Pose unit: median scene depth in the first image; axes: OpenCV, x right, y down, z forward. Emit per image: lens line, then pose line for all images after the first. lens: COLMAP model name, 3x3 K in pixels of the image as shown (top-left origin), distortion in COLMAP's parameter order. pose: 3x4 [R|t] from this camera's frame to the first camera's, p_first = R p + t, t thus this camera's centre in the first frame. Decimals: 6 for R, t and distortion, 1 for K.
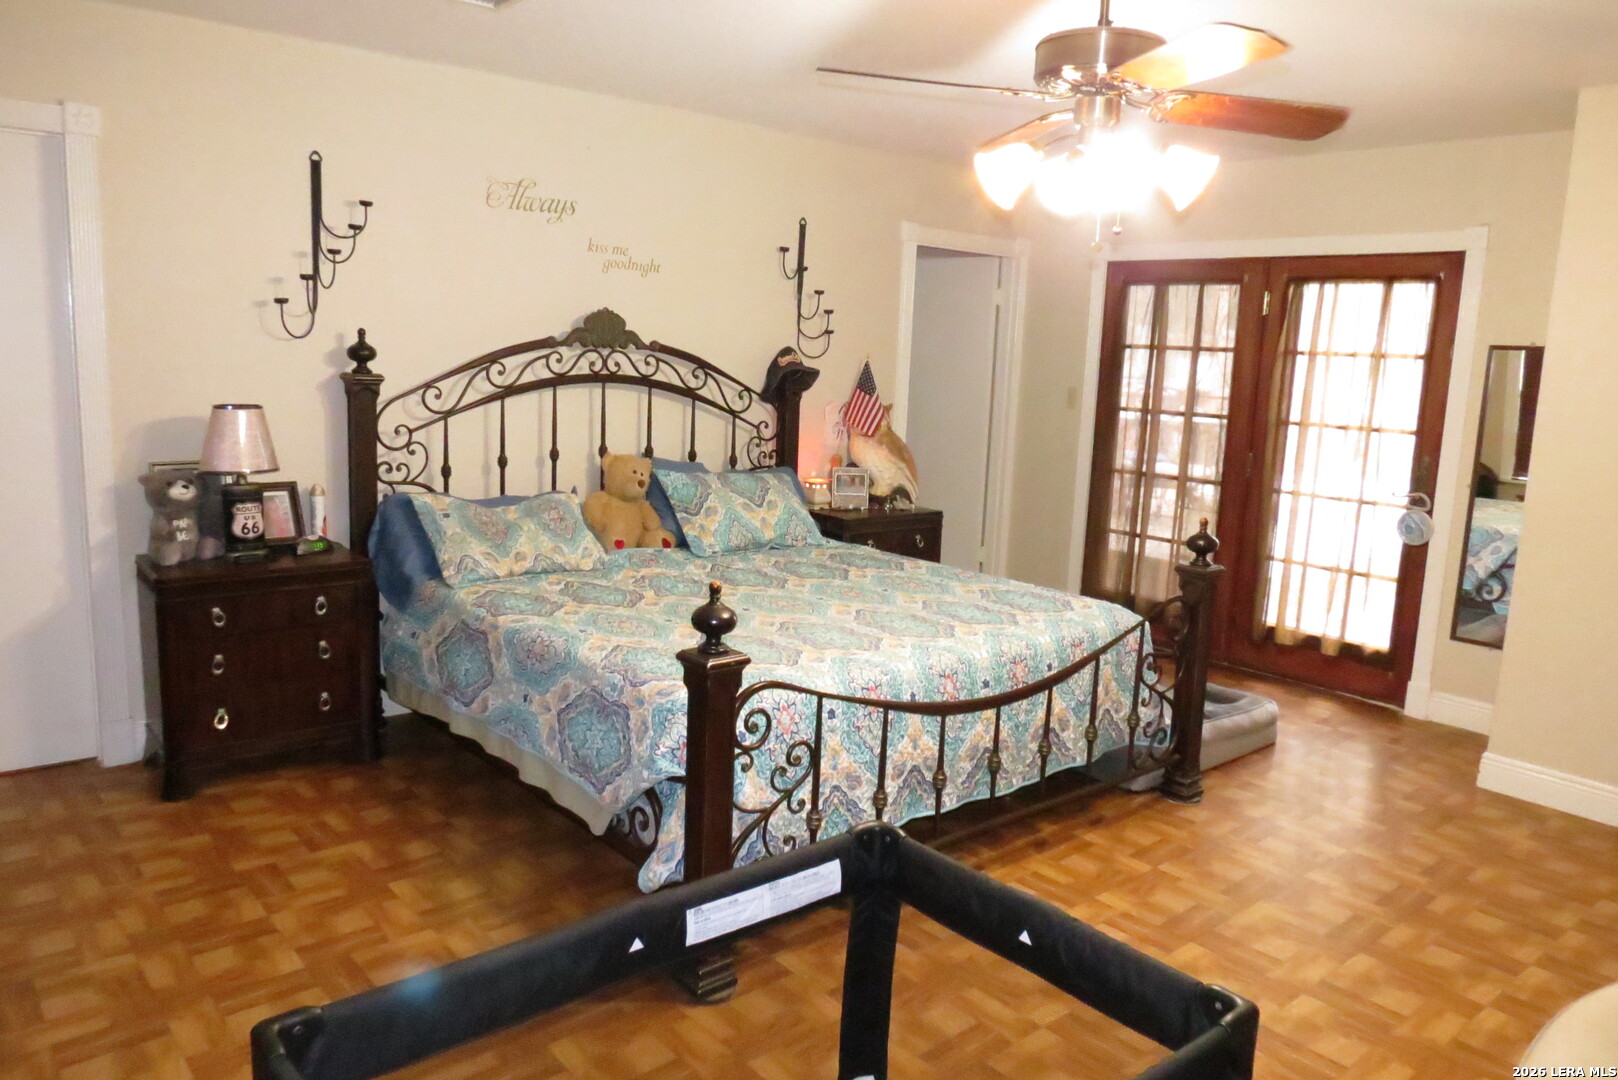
lens RADIAL K [[1145.9, 0, 809.6], [0, 1145.9, 542.1], [0, 0, 1]] dist [-0.046380, 0.021729]
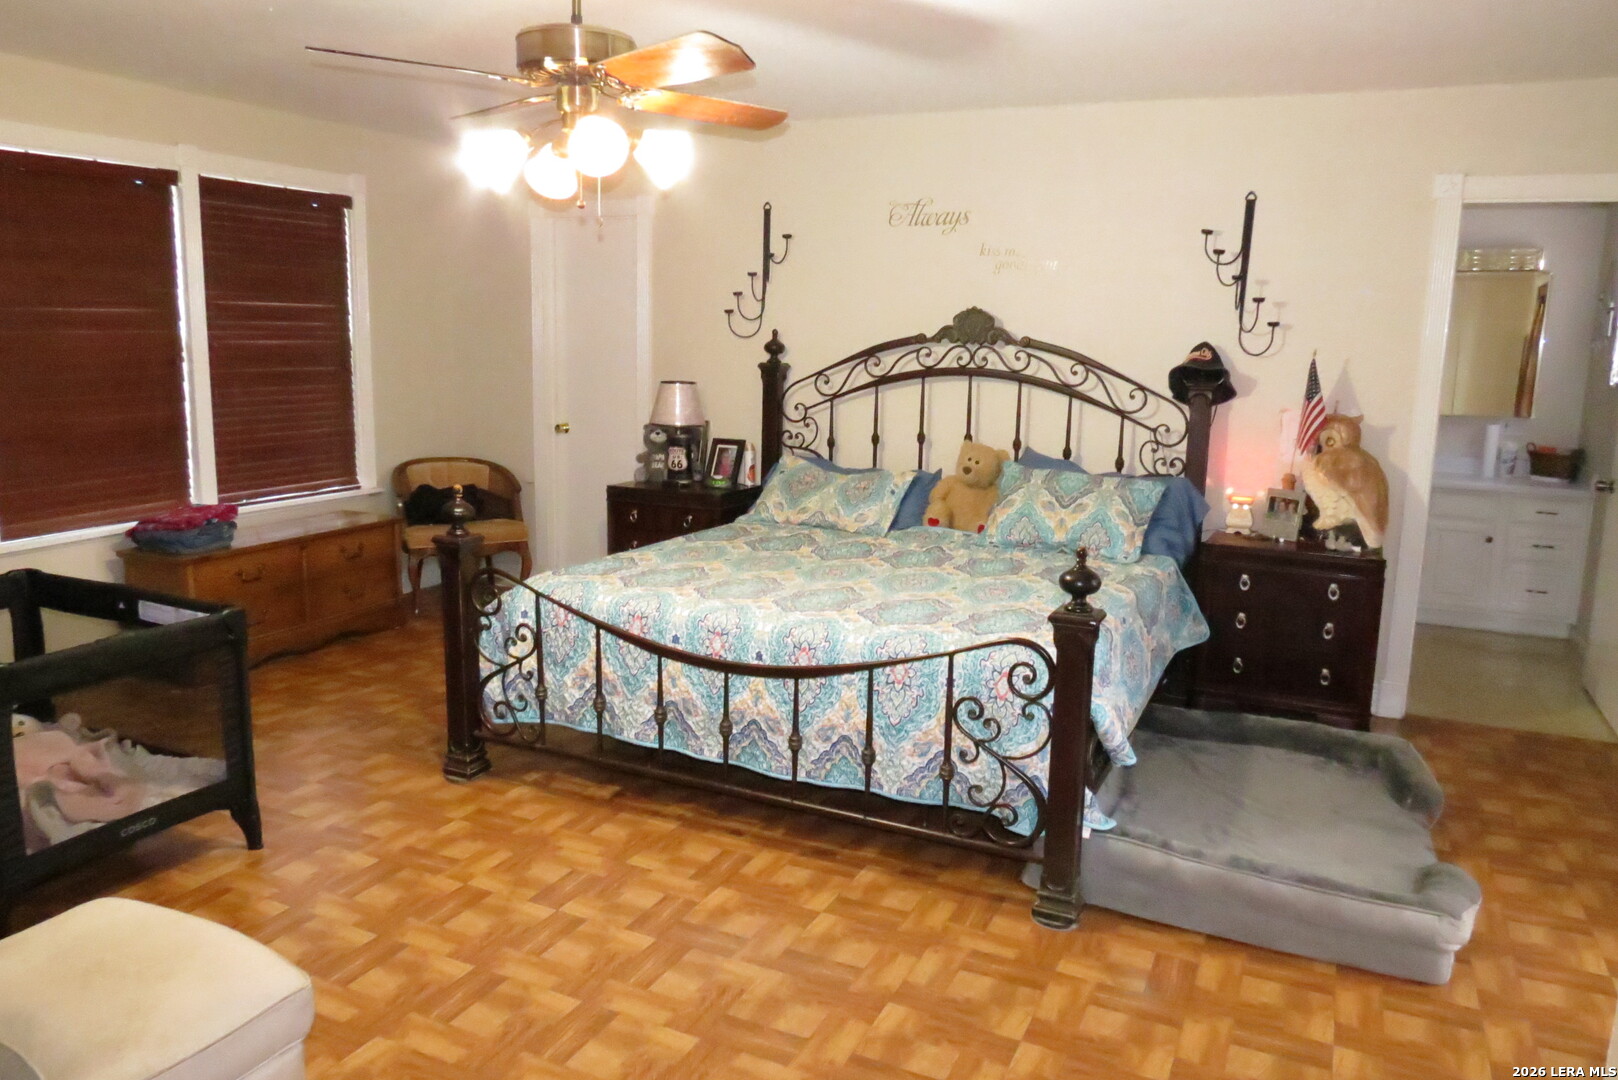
lens RADIAL K [[1145.9, 0, 816.3], [0, 1145.9, 539.1], [0, 0, 1]] dist [-0.046380, 0.021729]
pose [[0.407654, 0.127715, -0.904161, 0.779063], [-0.162111, 0.984564, 0.065982, -0.036251], [0.898632, 0.119676, 0.422065, 0.443840]]
